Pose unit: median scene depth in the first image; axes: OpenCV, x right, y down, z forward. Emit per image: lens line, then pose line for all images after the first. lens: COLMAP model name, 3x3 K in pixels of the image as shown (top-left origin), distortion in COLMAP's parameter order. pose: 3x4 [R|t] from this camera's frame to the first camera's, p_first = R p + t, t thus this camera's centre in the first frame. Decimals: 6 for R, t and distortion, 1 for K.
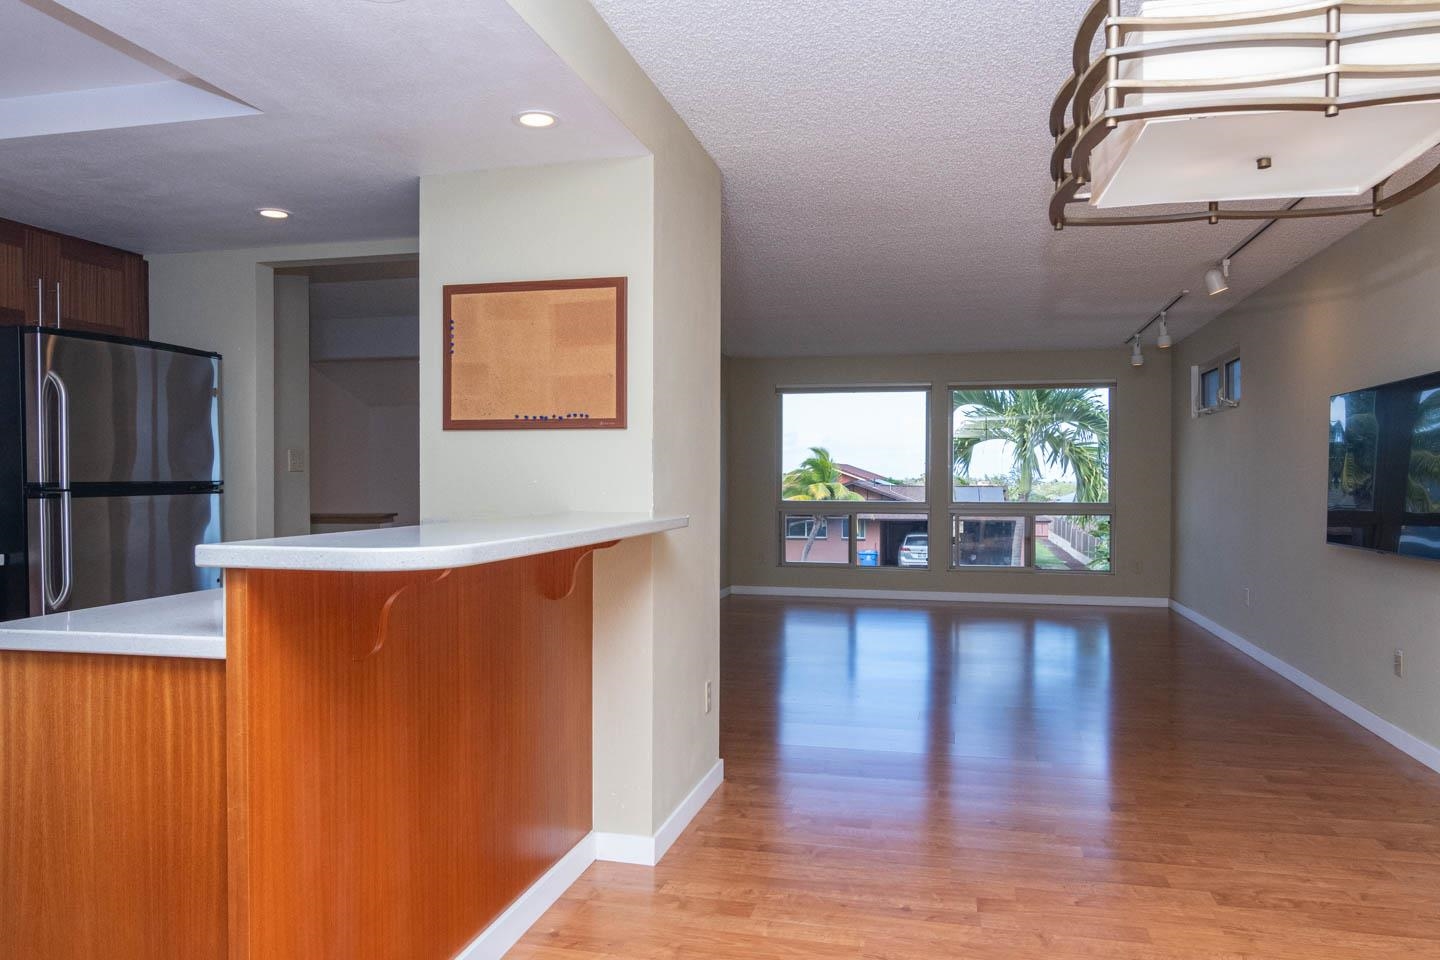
lens RADIAL K [[987.7, 0, 657.8], [0, 987.7, 479.1], [0, 0, 1]] dist [-0.003307, 0.001134]
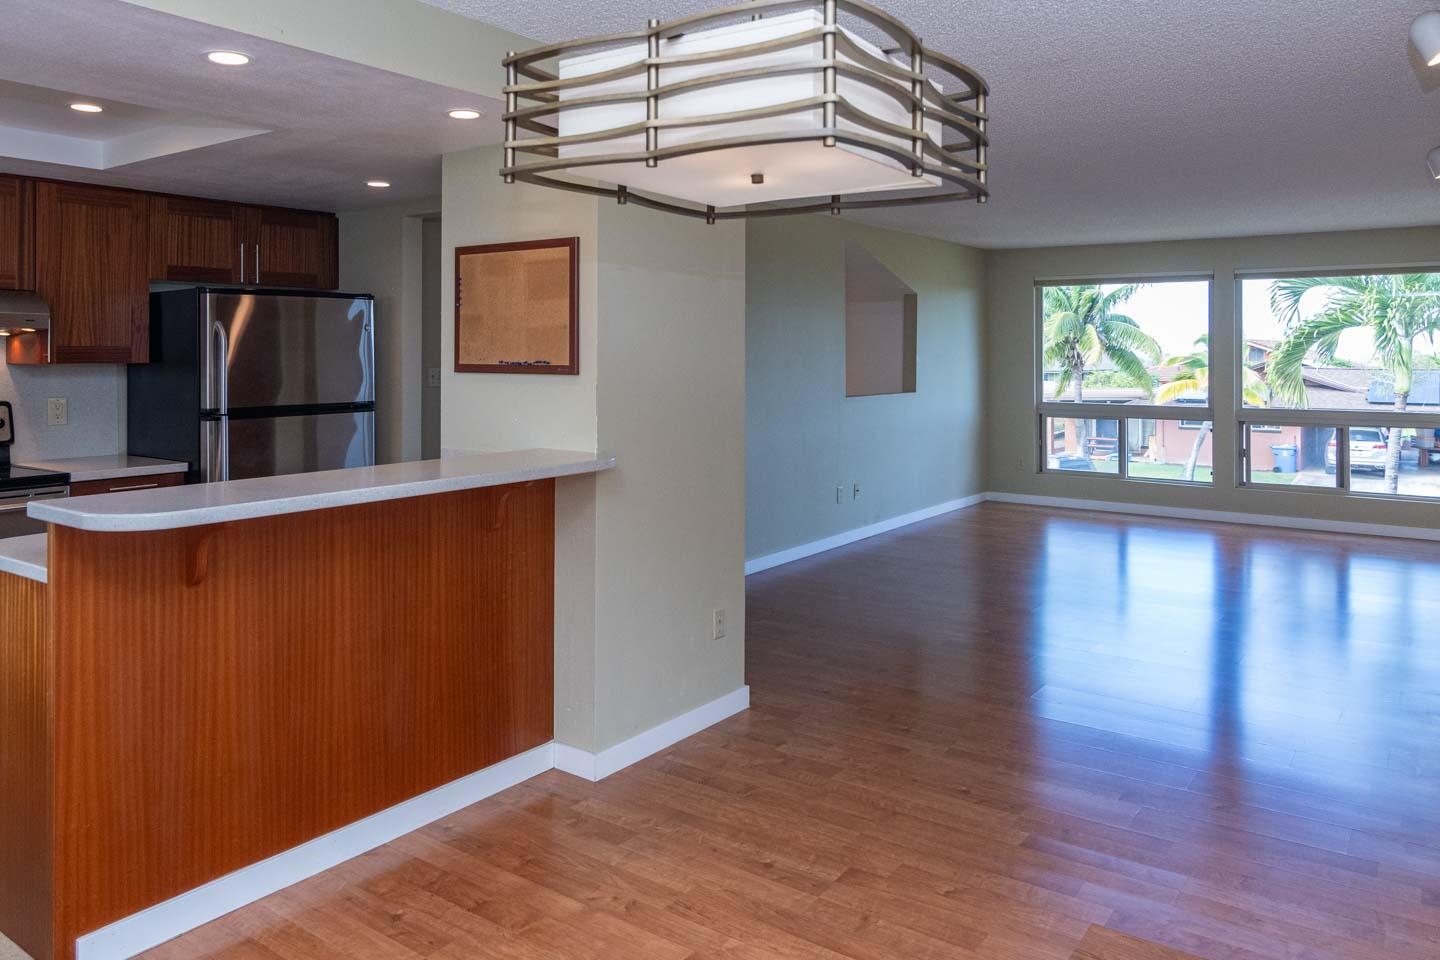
lens RADIAL K [[1021.1, 0, 719.7], [0, 1021.1, 322.3], [0, 0, 1]] dist [-0.006229, 0.000939]
pose [[0.927800, -0.011538, -0.372900, 0.534362], [0.002816, 0.999710, -0.023925, -0.081342], [0.373068, 0.021147, 0.927563, 0.008087]]
